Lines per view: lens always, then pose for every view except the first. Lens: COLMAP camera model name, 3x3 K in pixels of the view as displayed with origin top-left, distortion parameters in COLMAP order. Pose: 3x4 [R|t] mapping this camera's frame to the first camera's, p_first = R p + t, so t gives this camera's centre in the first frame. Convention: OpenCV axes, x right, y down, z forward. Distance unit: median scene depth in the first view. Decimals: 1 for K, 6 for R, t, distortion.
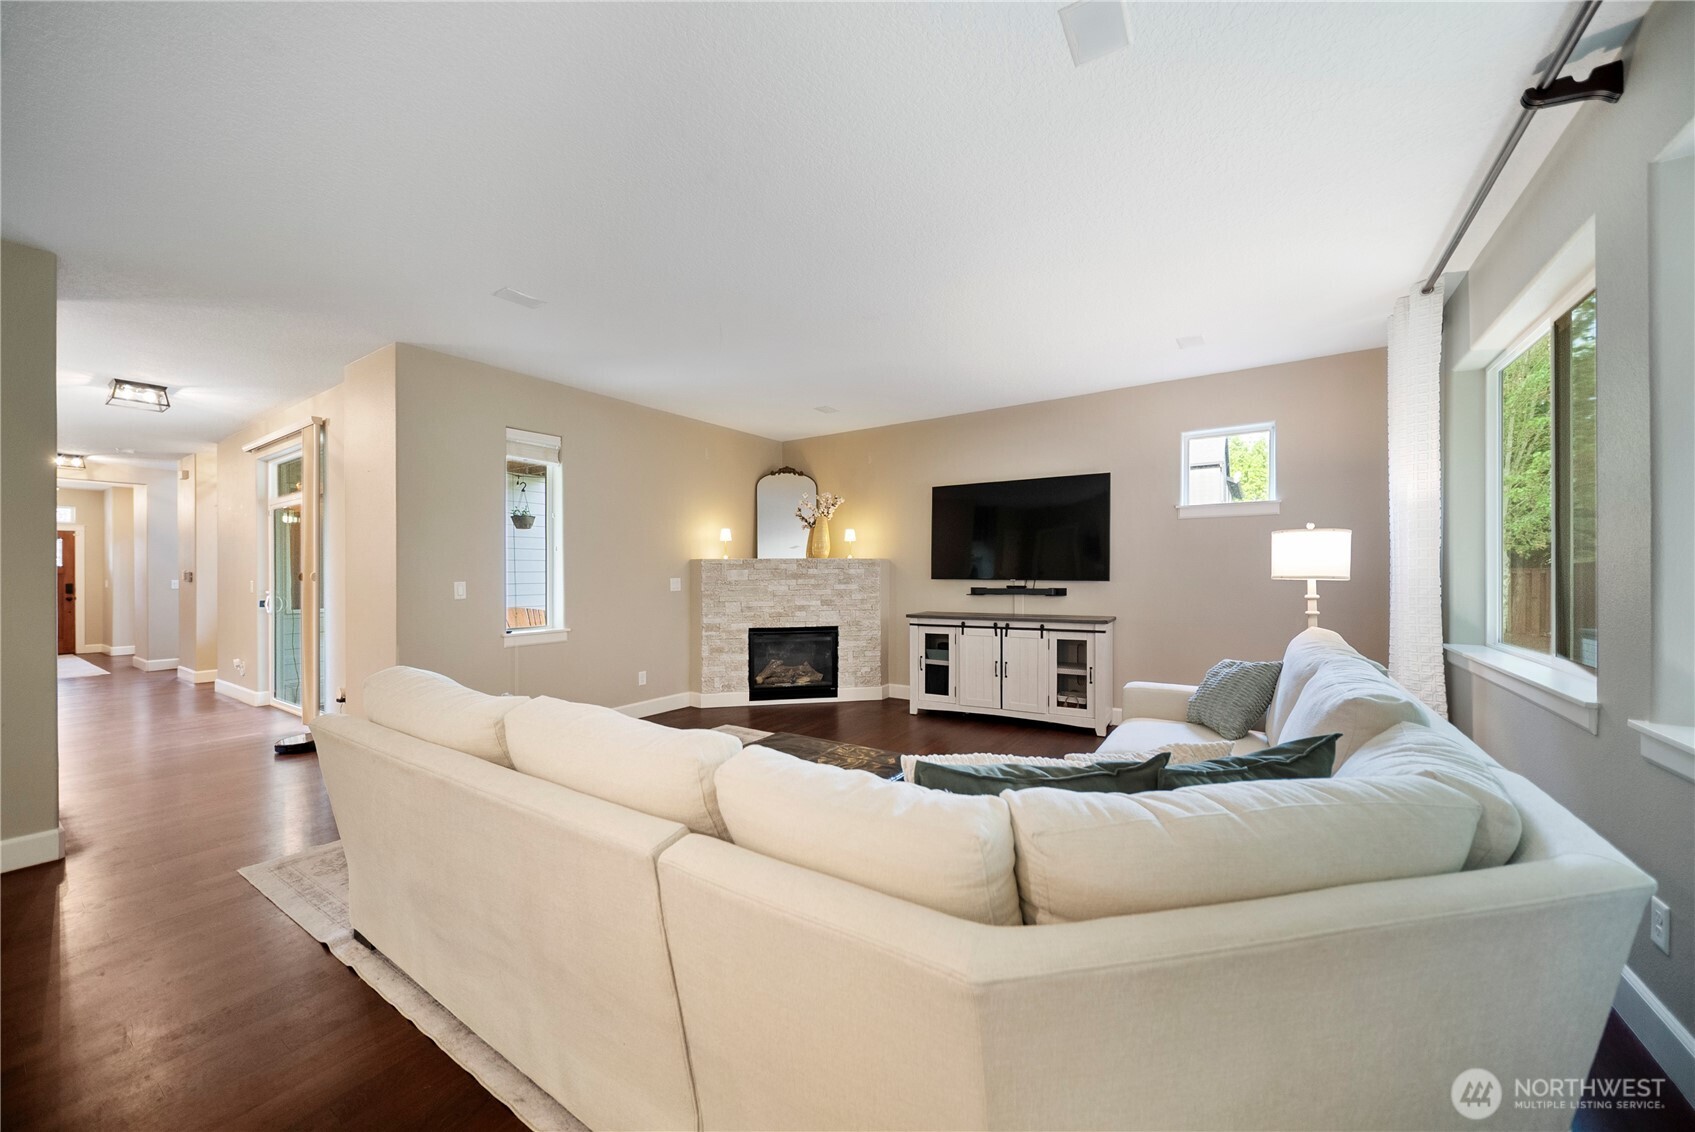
lens RADIAL K [[617.7, 0, 848.9], [0, 617.7, 573.8], [0, 0, 1]] dist [0.001505, -0.000349]
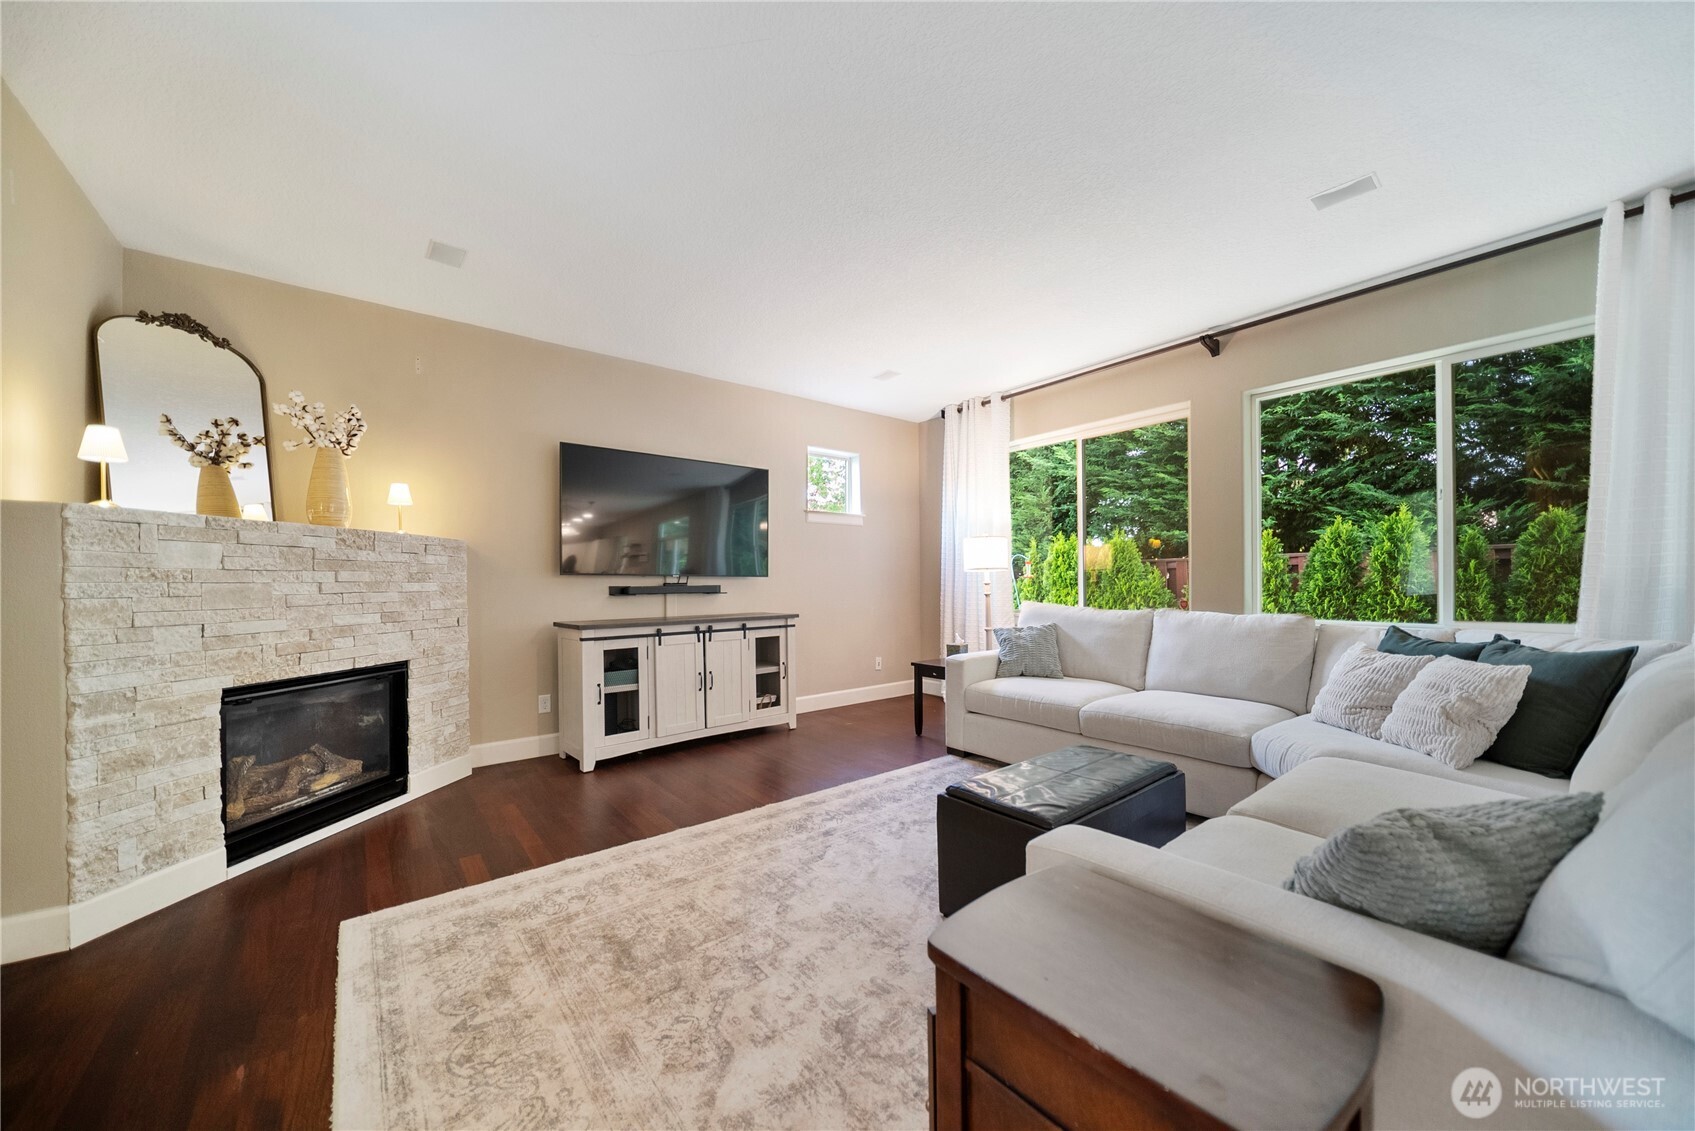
lens RADIAL K [[617.7, 0, 845.6], [0, 617.7, 580.1], [0, 0, 1]] dist [0.001505, -0.000349]
pose [[0.300954, 0.006870, 0.953614, -0.460906], [0.005428, 0.999946, -0.008917, 0.024478], [-0.953623, 0.007860, 0.300901, 0.526649]]
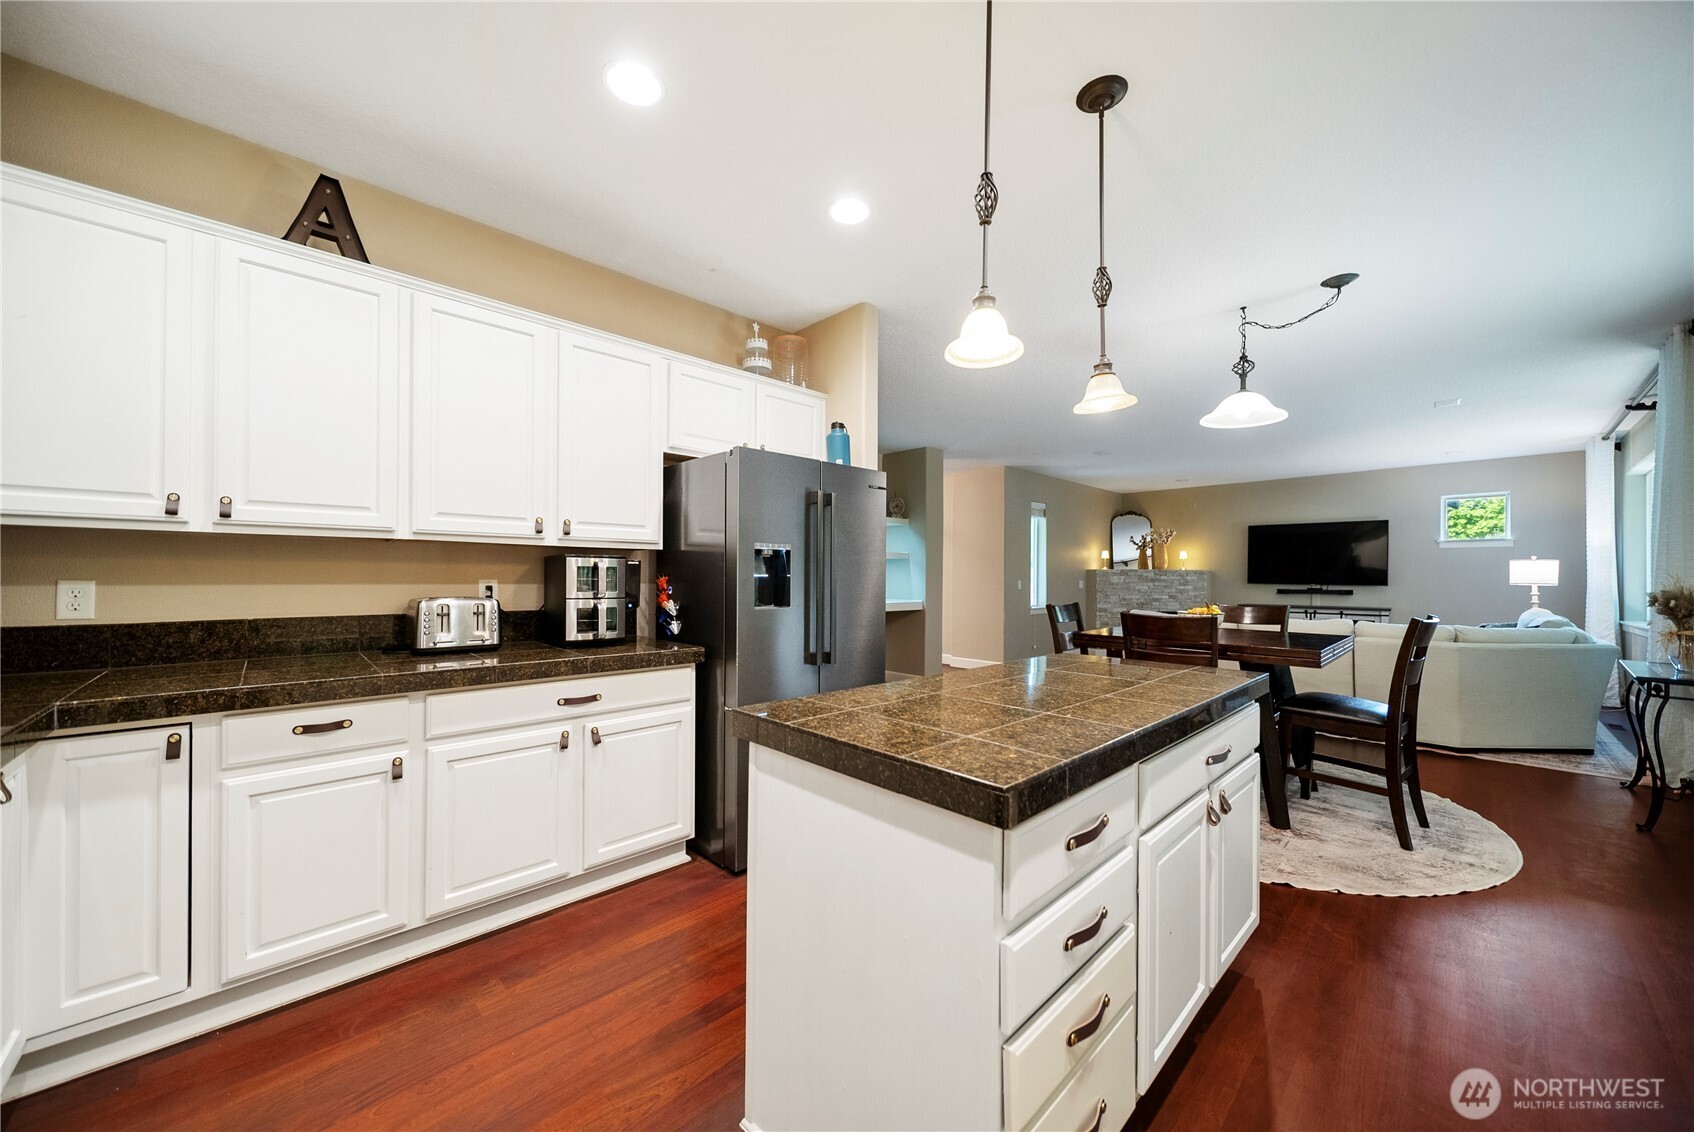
lens RADIAL K [[617.4, 0, 842.7], [0, 617.4, 569.4], [0, 0, 1]] dist [0.001505, -0.000349]
pose [[0.977552, 0.010404, -0.210436, -0.593409], [-0.014083, 0.999773, -0.015990, 0.013408], [0.210222, 0.018595, 0.977477, -0.831494]]
